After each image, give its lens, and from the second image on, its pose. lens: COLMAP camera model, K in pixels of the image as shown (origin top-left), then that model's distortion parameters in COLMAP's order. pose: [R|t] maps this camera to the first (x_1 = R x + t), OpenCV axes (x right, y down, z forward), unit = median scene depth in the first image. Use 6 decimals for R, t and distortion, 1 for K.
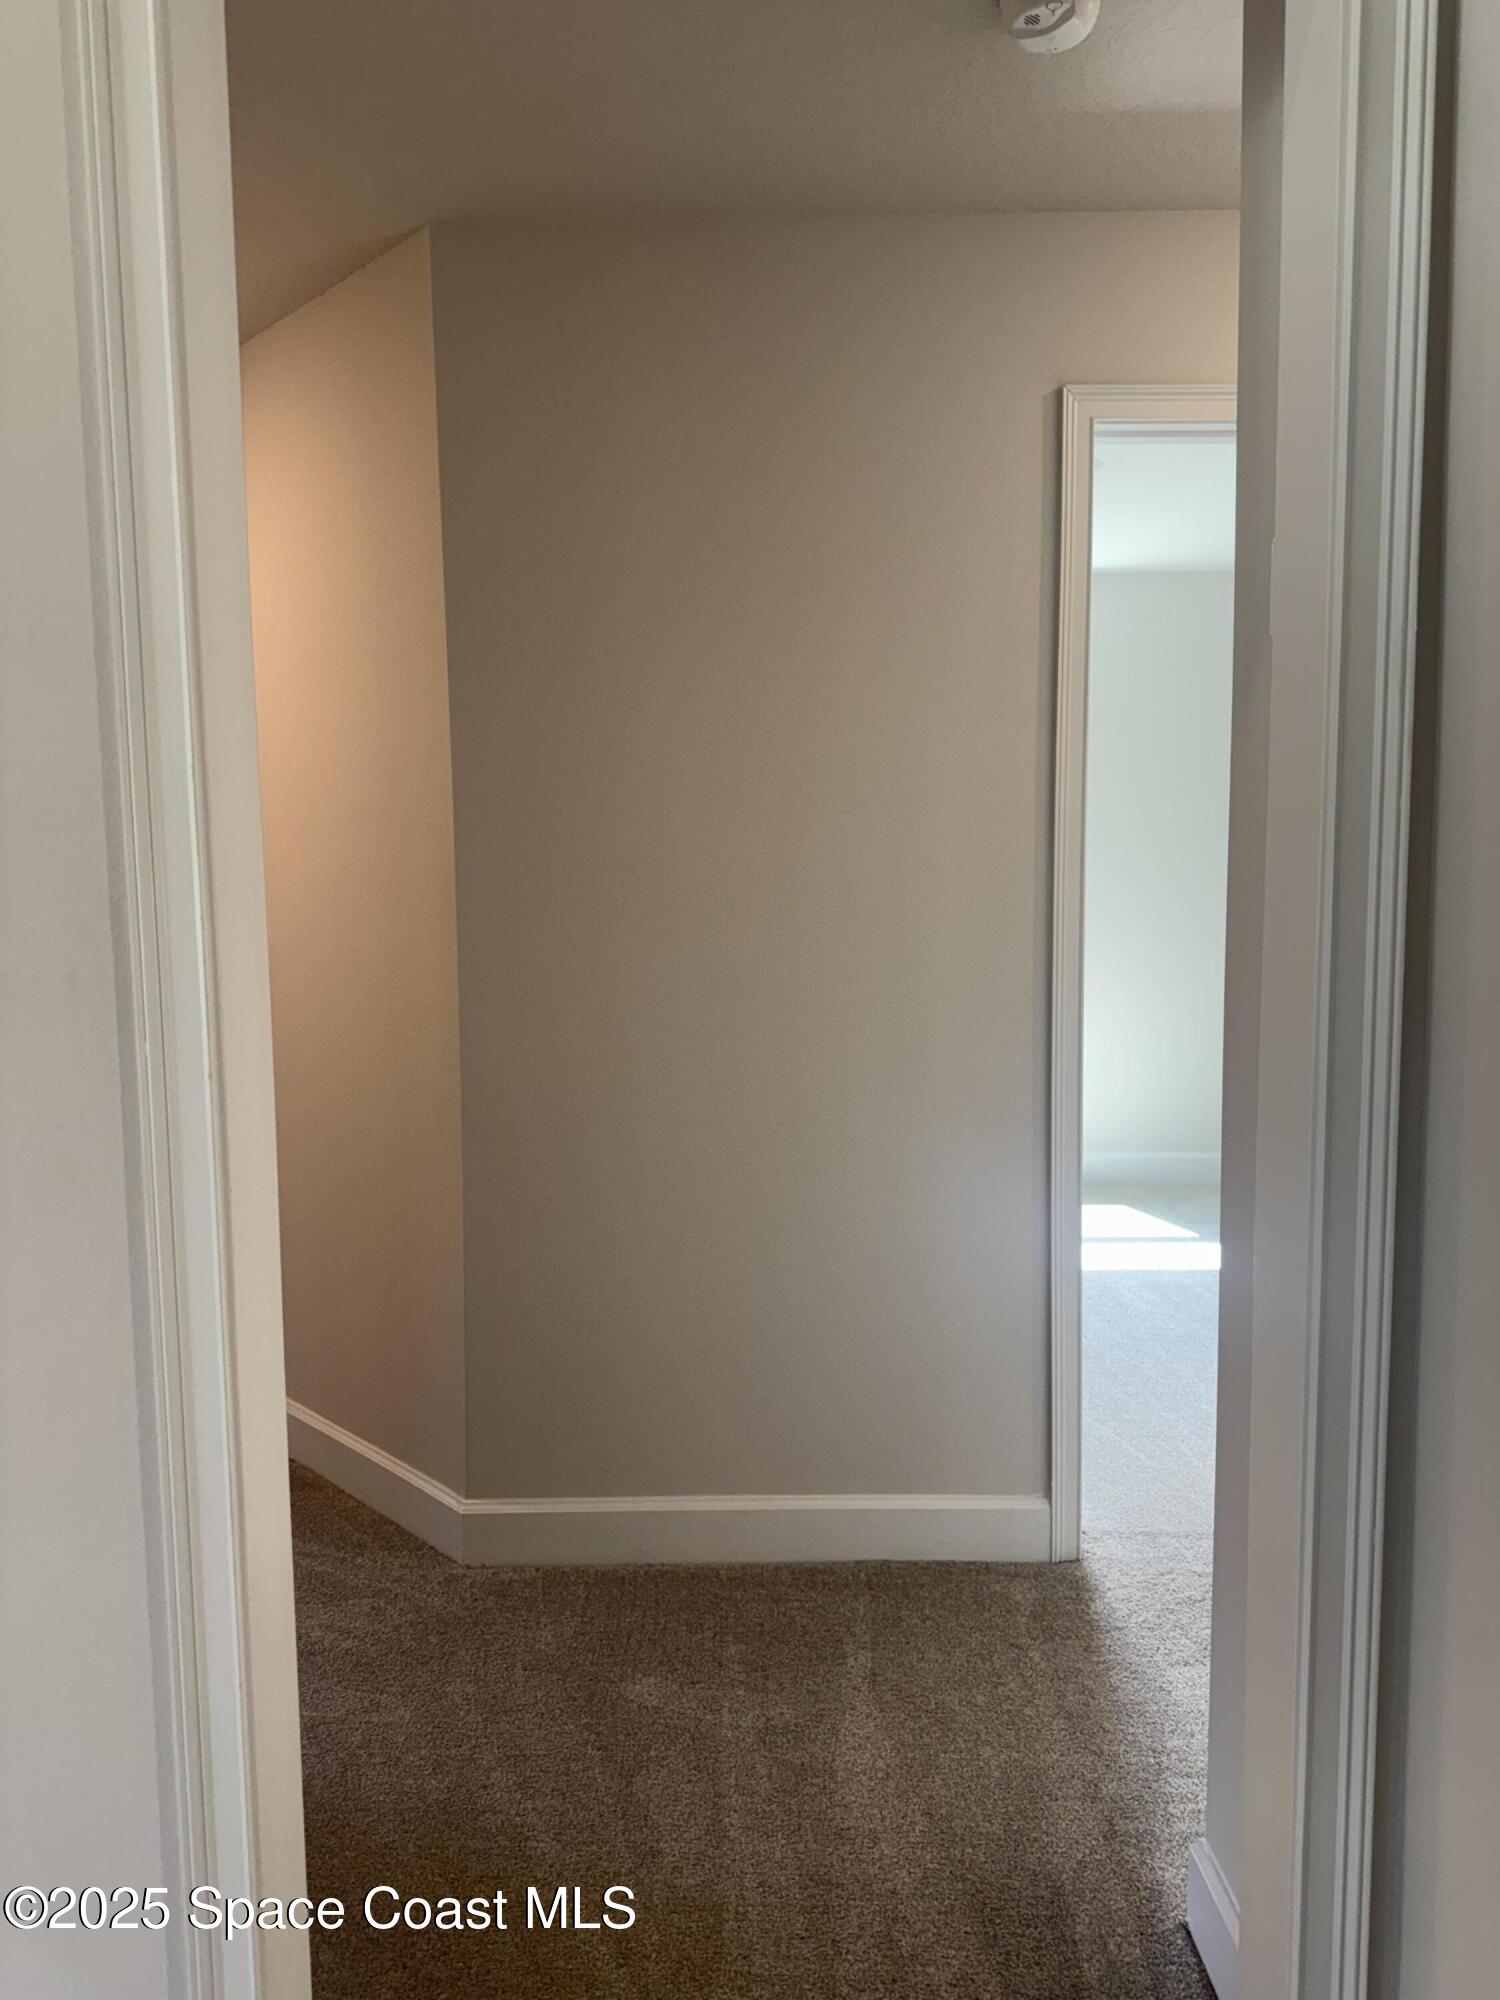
lens RADIAL K [[1374.5, 0, 749.2], [0, 1374.5, 1001.8], [0, 0, 1]] dist [0.005977, -0.027433]
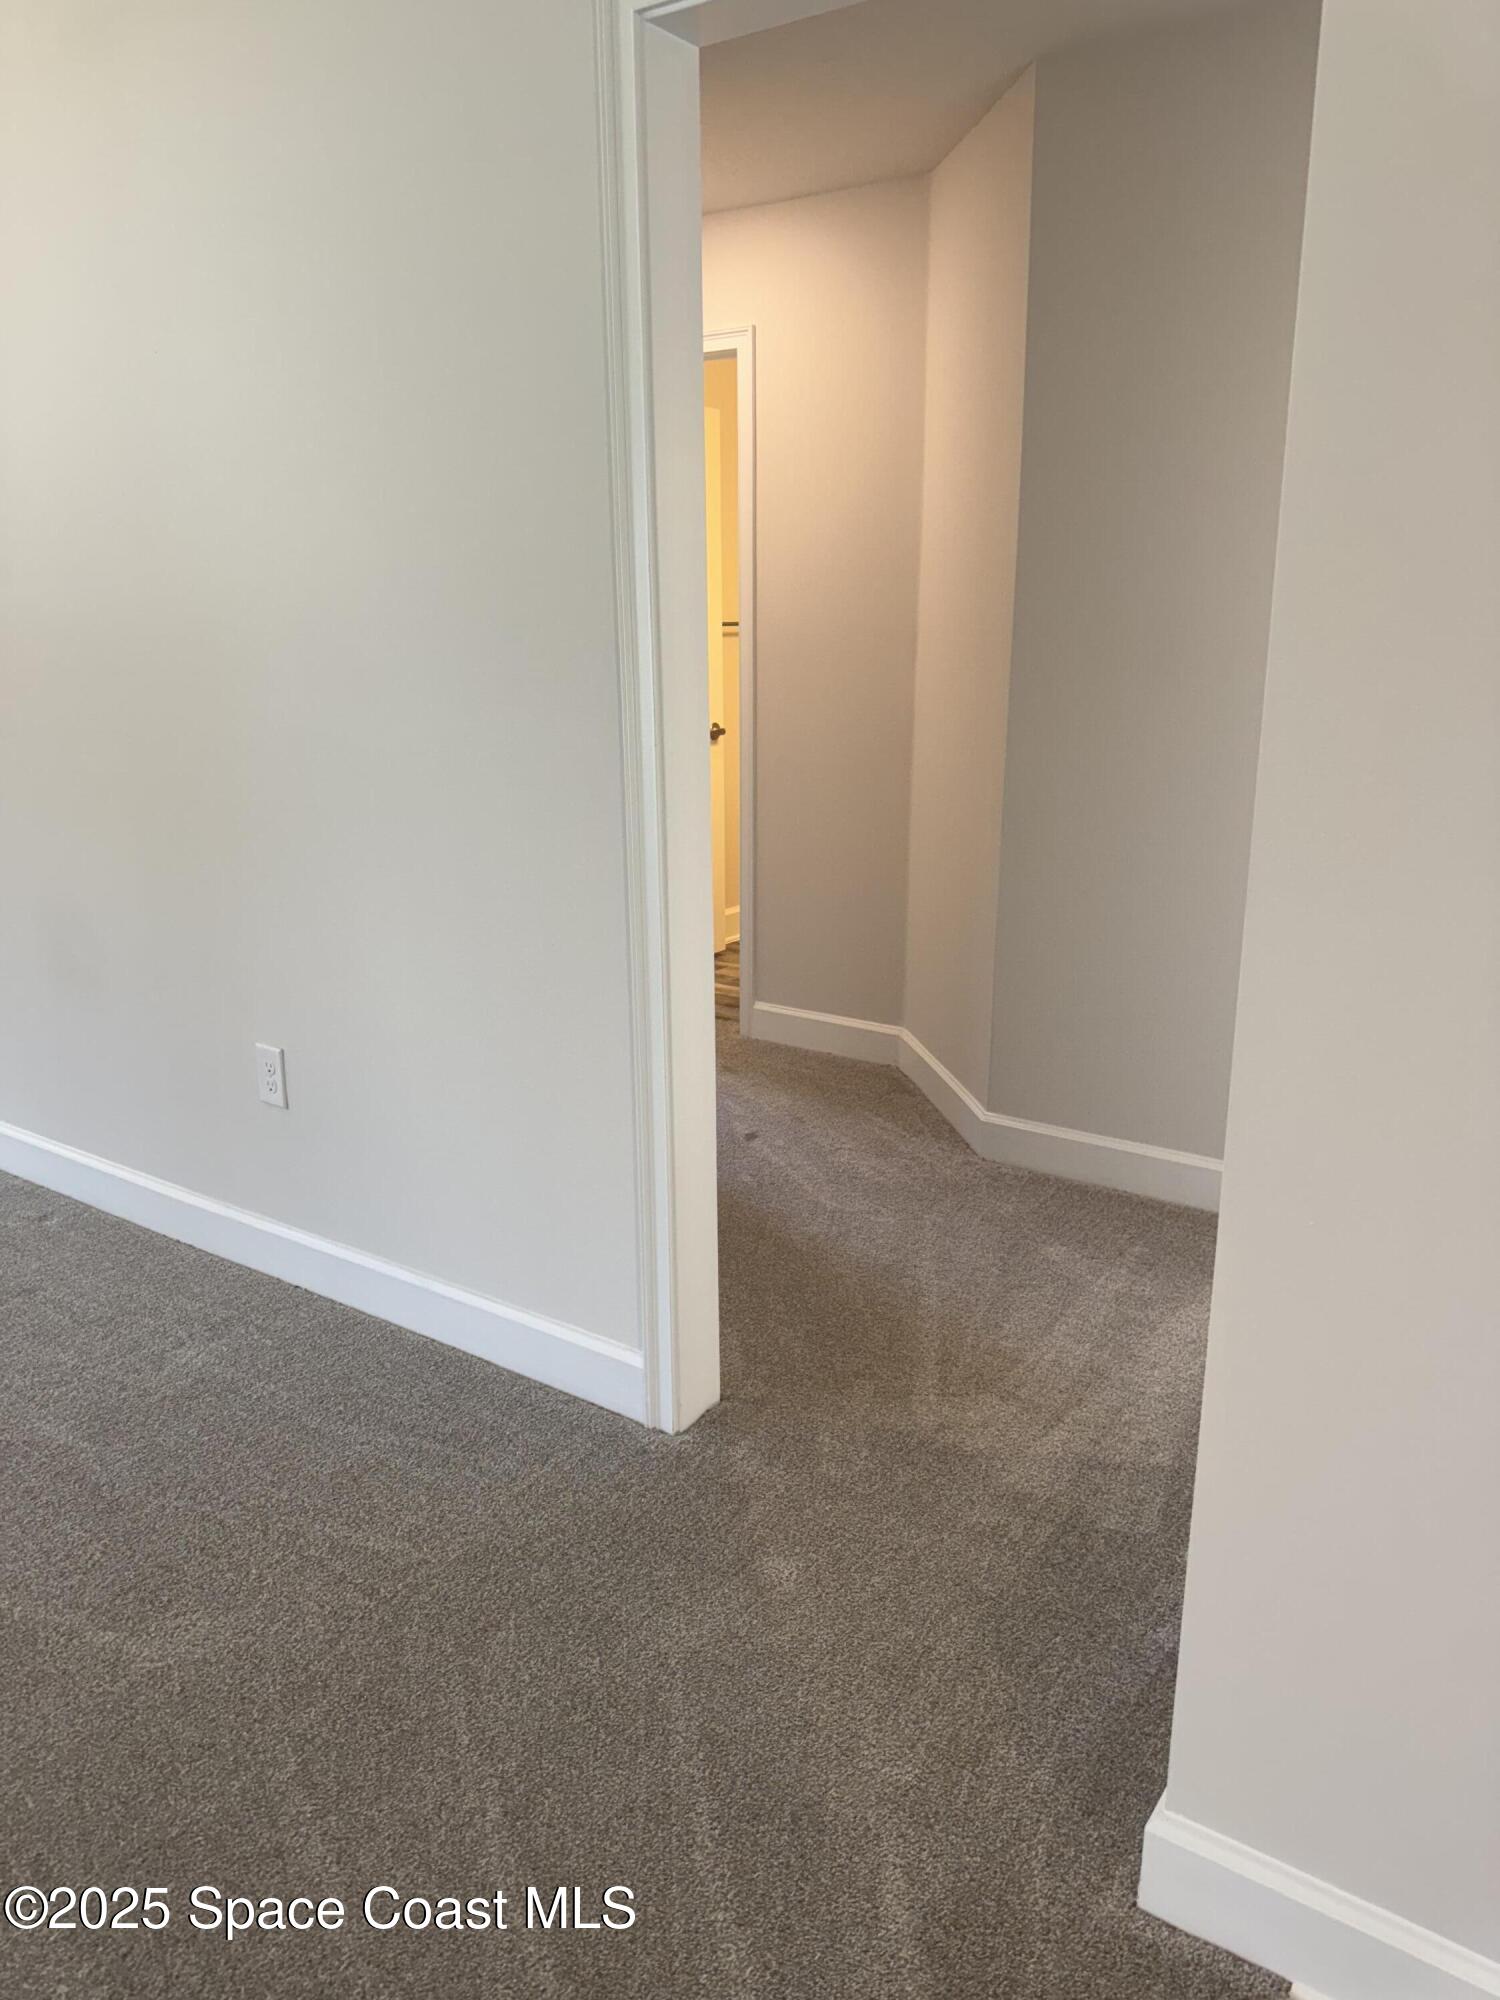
lens RADIAL K [[1374.5, 0, 753.3], [0, 1374.5, 1010.2], [0, 0, 1]] dist [0.005977, -0.027433]
pose [[0.817695, 0.155566, -0.554233, 0.368671], [-0.051056, 0.978597, 0.199353, 0.012395], [0.573383, -0.134713, 0.808136, -0.217486]]
